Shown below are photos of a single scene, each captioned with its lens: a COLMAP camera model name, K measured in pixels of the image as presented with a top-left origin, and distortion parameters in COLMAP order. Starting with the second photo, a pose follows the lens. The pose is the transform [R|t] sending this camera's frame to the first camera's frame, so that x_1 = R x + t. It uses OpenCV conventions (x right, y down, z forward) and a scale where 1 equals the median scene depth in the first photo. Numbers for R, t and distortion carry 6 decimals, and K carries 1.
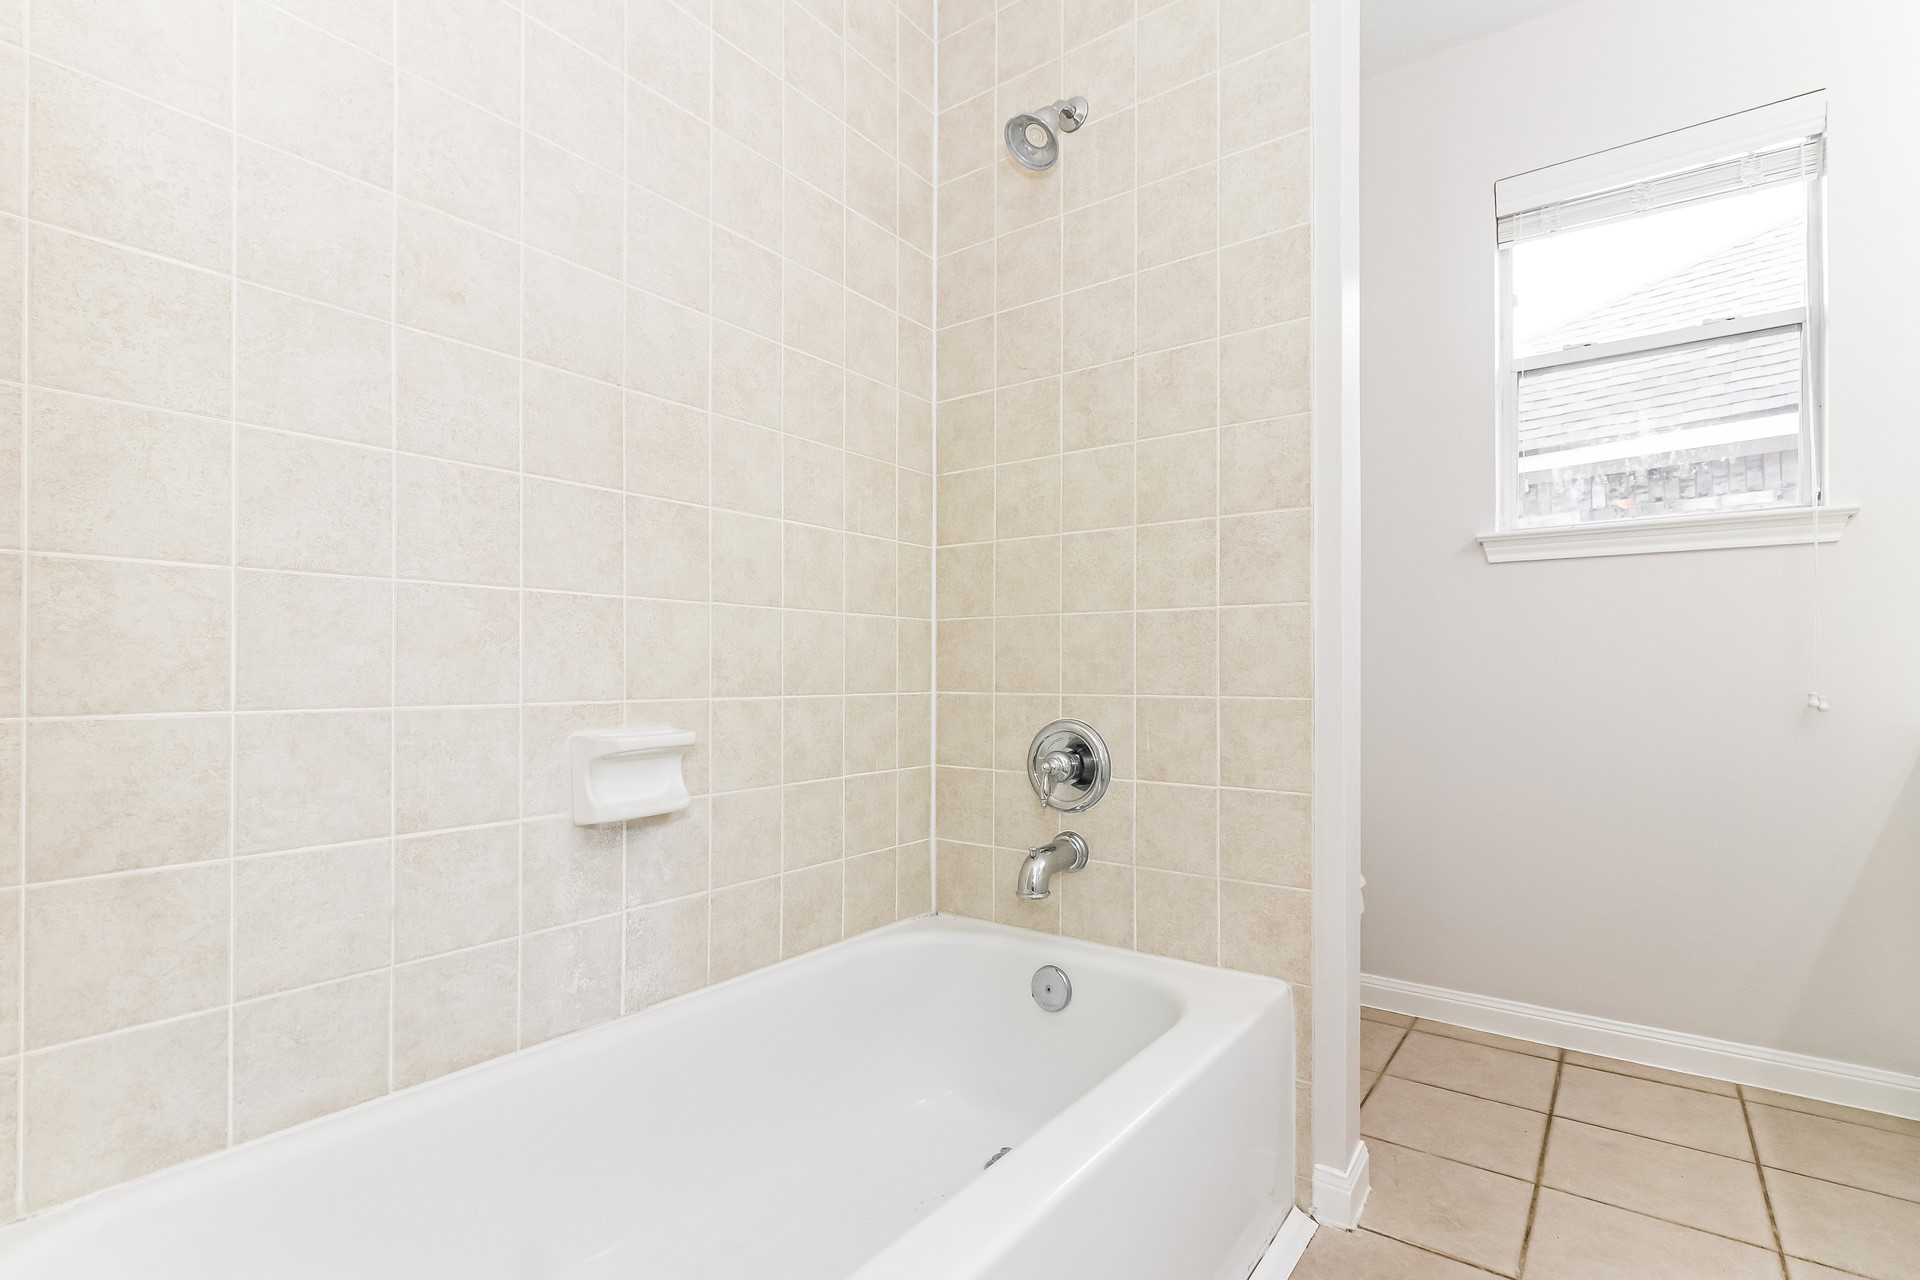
lens RADIAL K [[896.5, 0, 948.6], [0, 896.5, 669.5], [0, 0, 1]] dist [0.002099, -0.000912]
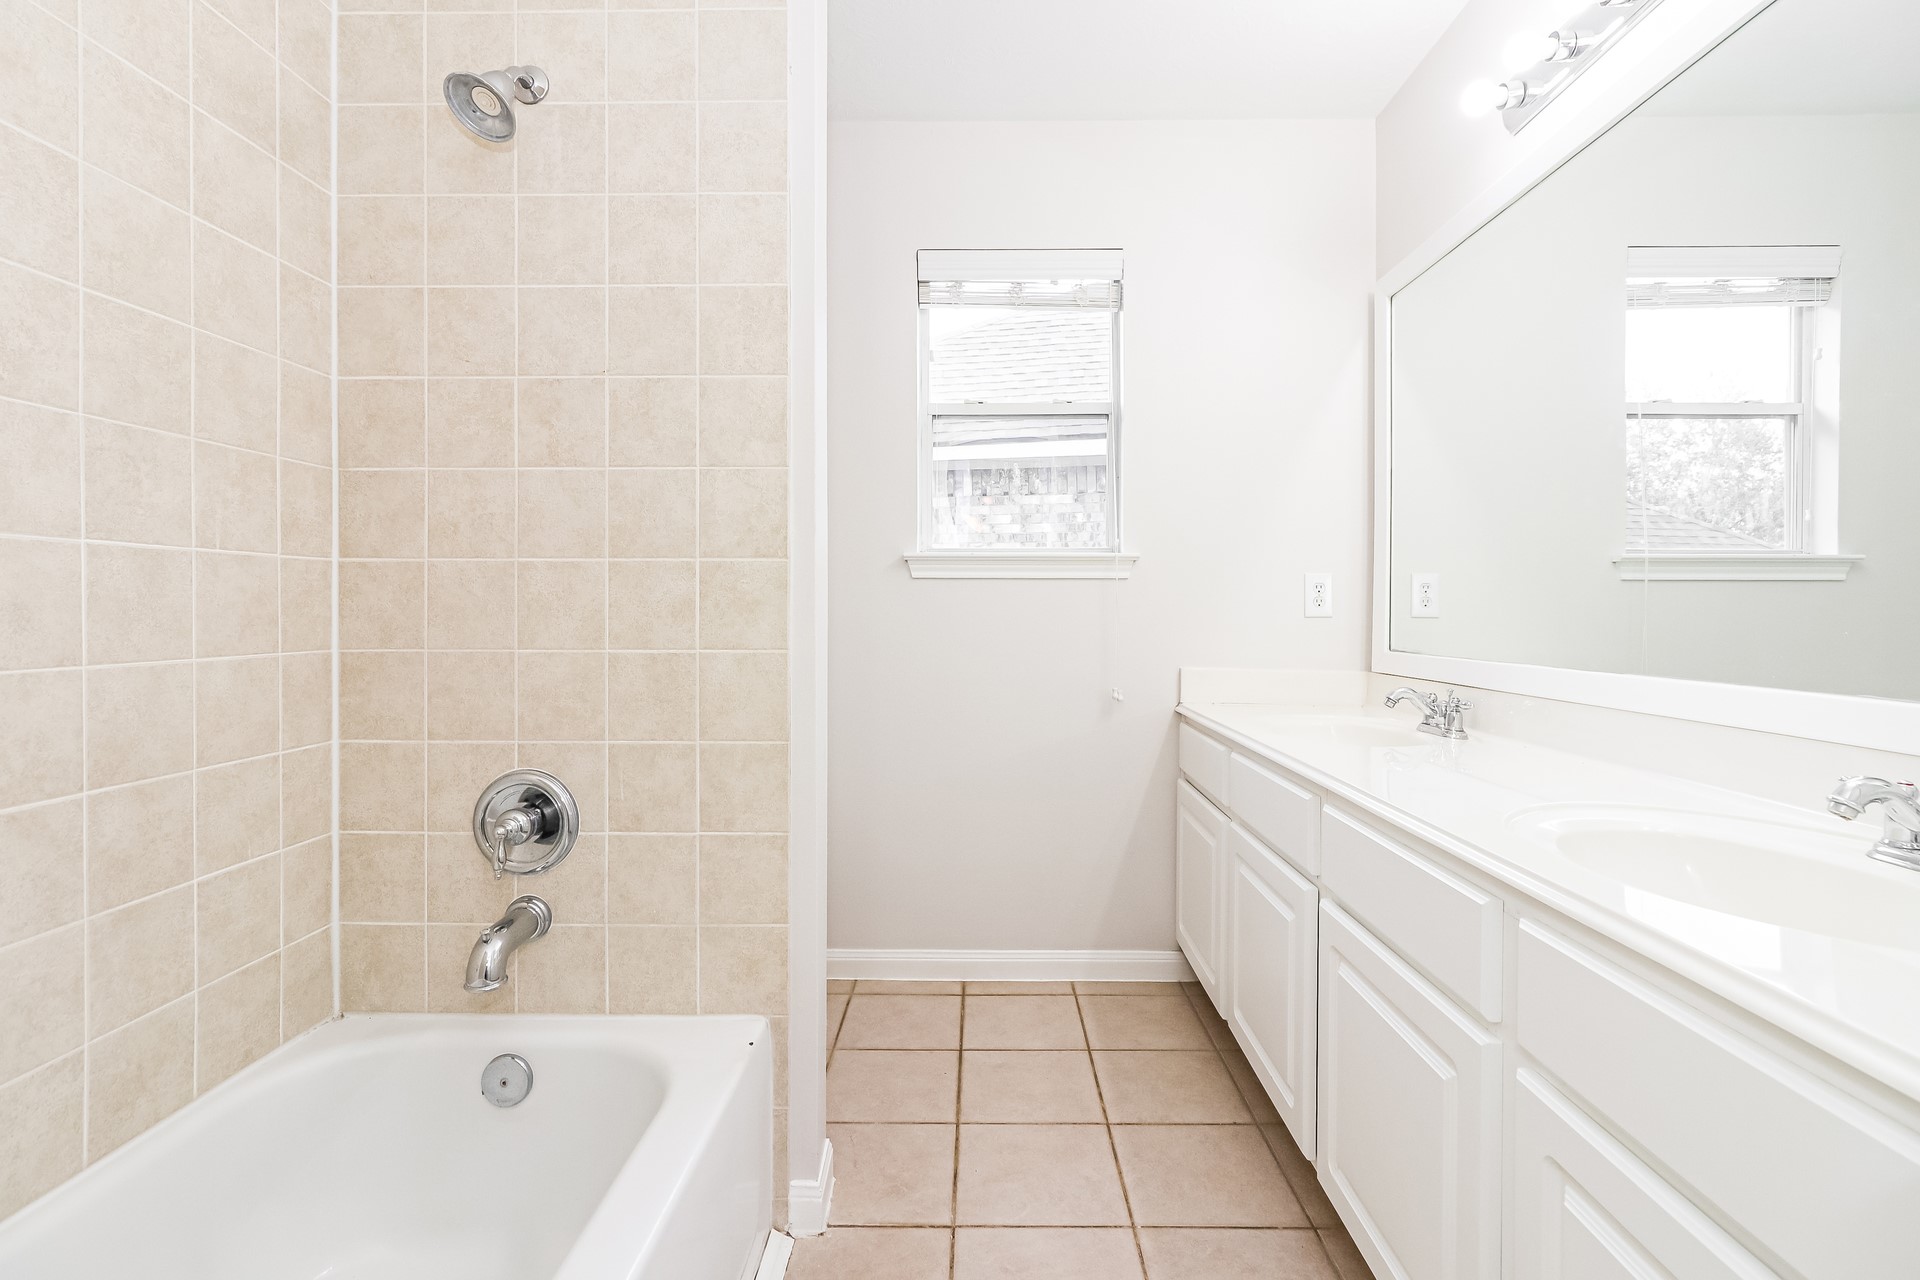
lens RADIAL K [[896.5, 0, 964.0], [0, 896.5, 629.1], [0, 0, 1]] dist [0.002099, -0.000912]
pose [[0.809032, -0.005022, 0.587743, -0.038110], [-0.002926, 0.999917, 0.012572, -0.099221], [-0.587757, -0.011891, 0.808950, 0.030519]]
